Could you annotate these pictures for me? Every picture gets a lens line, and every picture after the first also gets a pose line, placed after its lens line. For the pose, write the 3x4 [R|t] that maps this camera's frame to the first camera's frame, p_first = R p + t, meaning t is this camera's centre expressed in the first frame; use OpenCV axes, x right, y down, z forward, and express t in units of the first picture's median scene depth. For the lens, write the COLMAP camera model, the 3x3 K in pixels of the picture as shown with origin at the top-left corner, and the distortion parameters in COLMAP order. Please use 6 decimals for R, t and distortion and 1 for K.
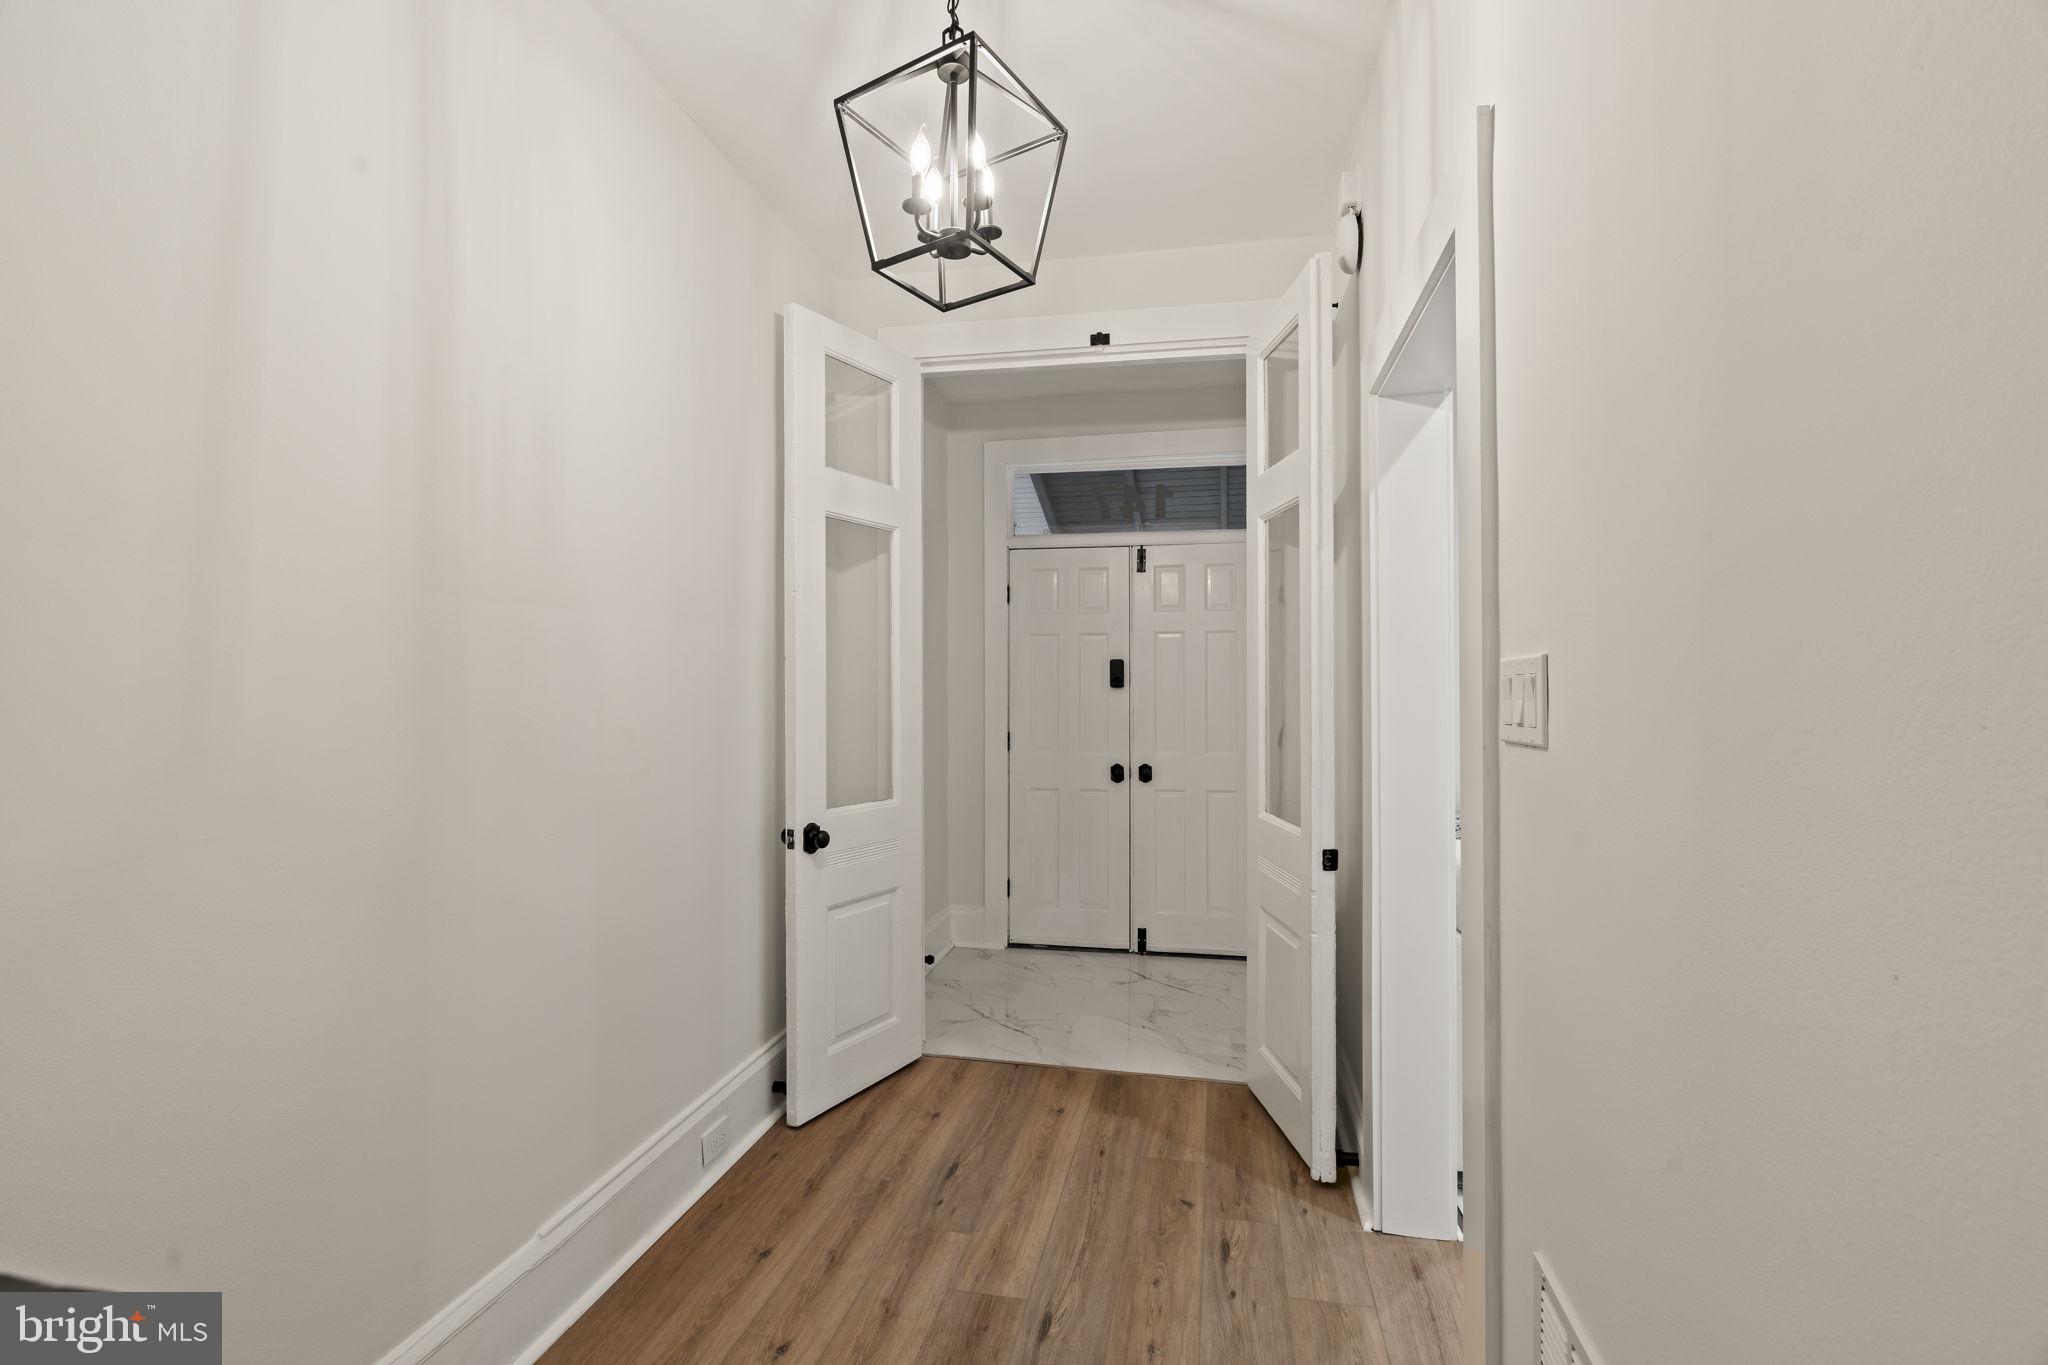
lens RADIAL K [[907.5, 0, 1024.0], [0, 907.5, 682.5], [0, 0, 1]] dist [-0.000128, 0.000103]
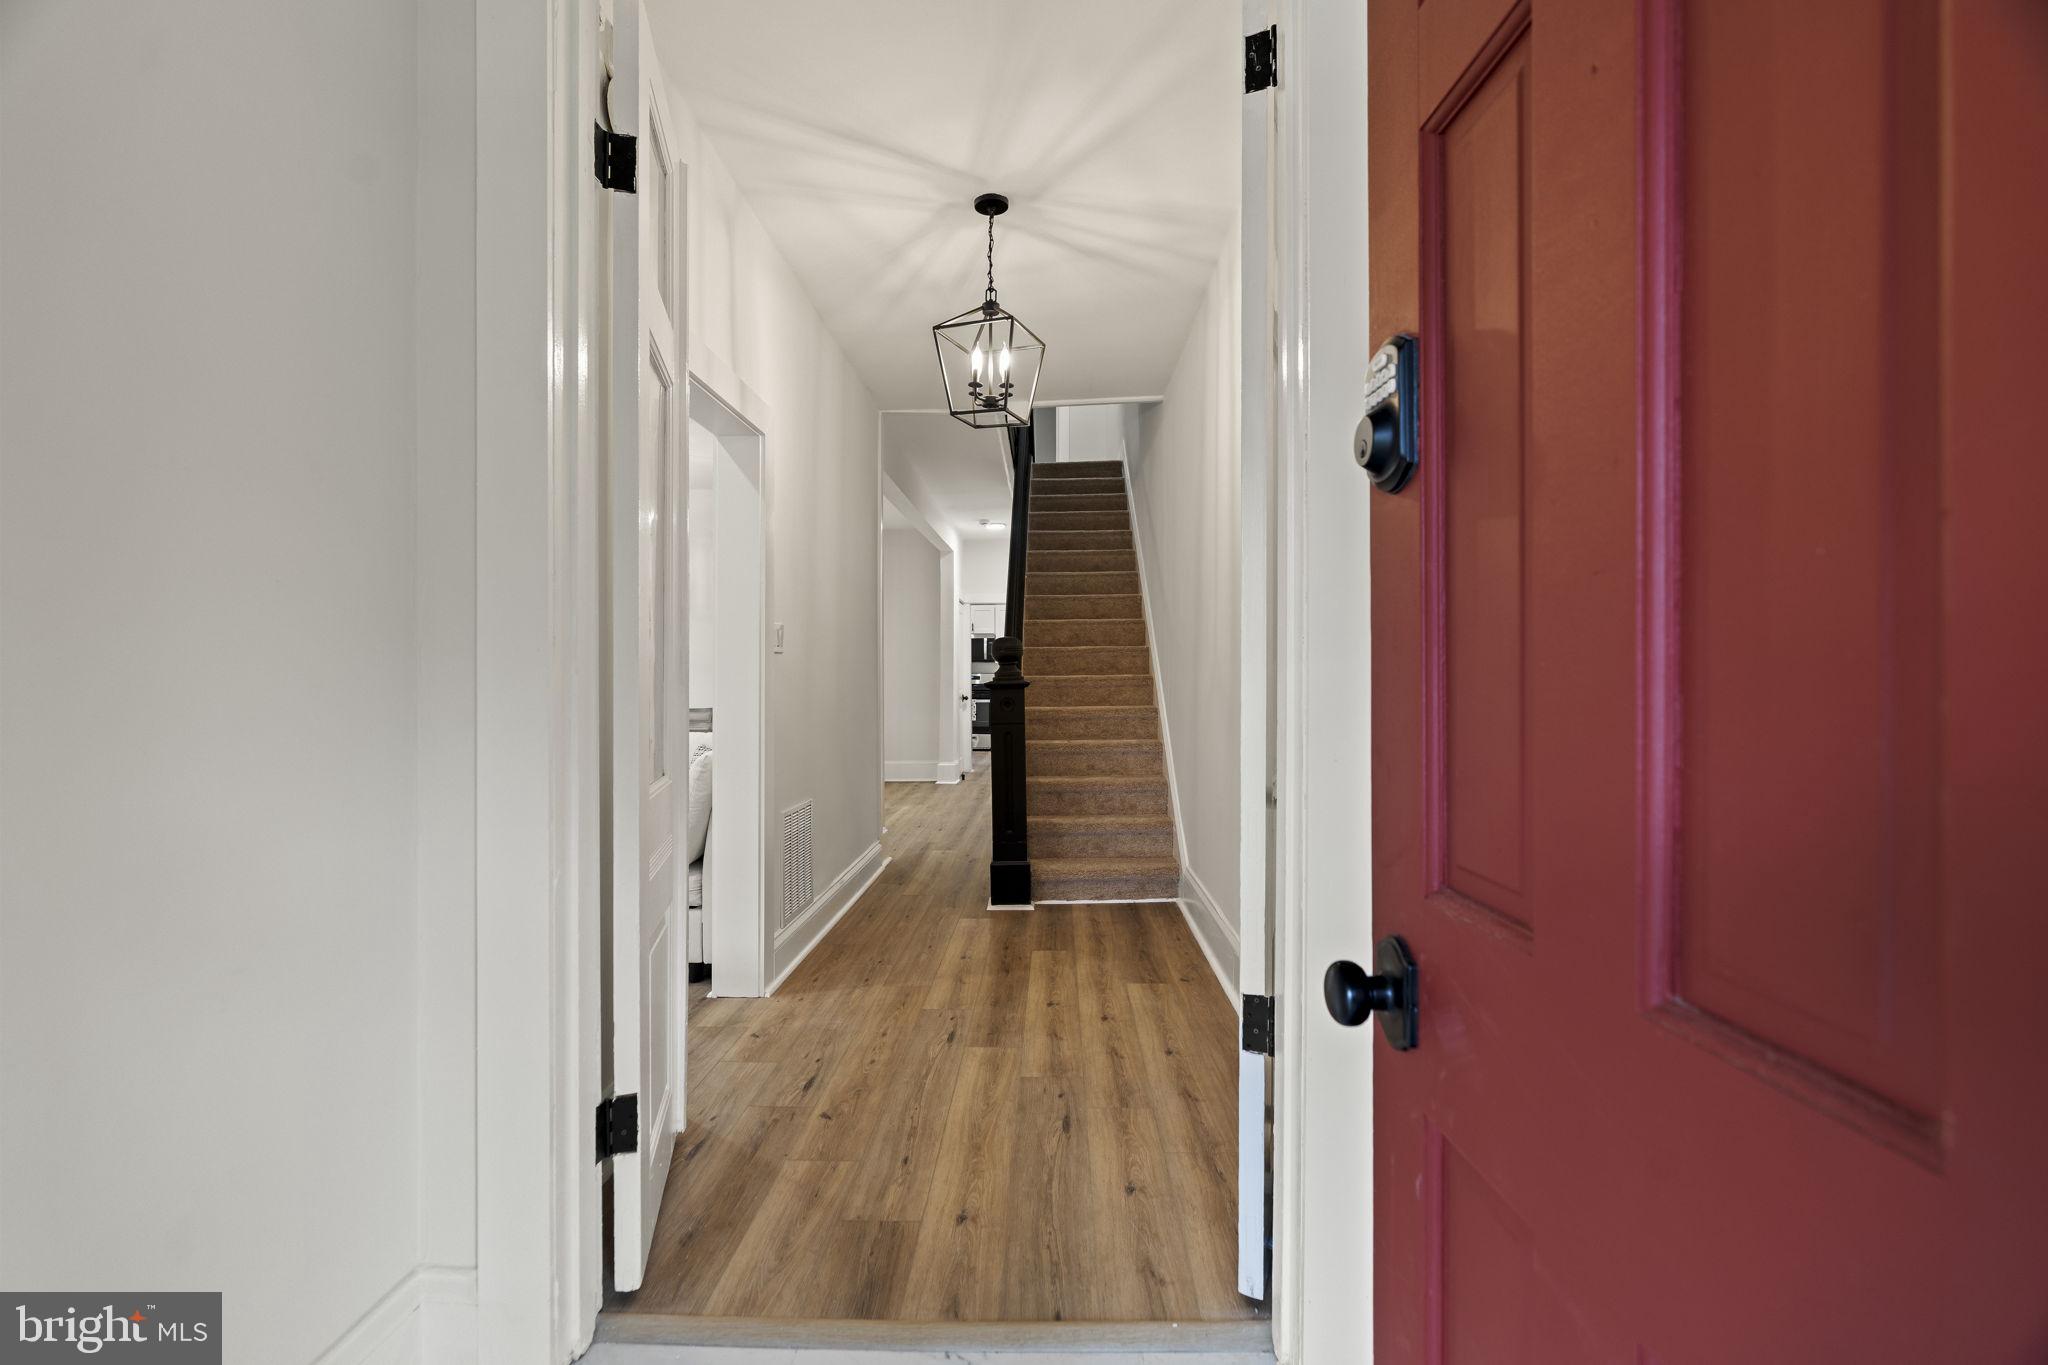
lens RADIAL K [[907.5, 0, 1024.0], [0, 907.5, 682.5], [0, 0, 1]] dist [-0.000128, 0.000103]
pose [[-0.984528, 0.002902, -0.175204, 0.134897], [0.002339, 0.999991, 0.003419, 0.077608], [0.175212, 0.002957, -0.984526, 2.012996]]
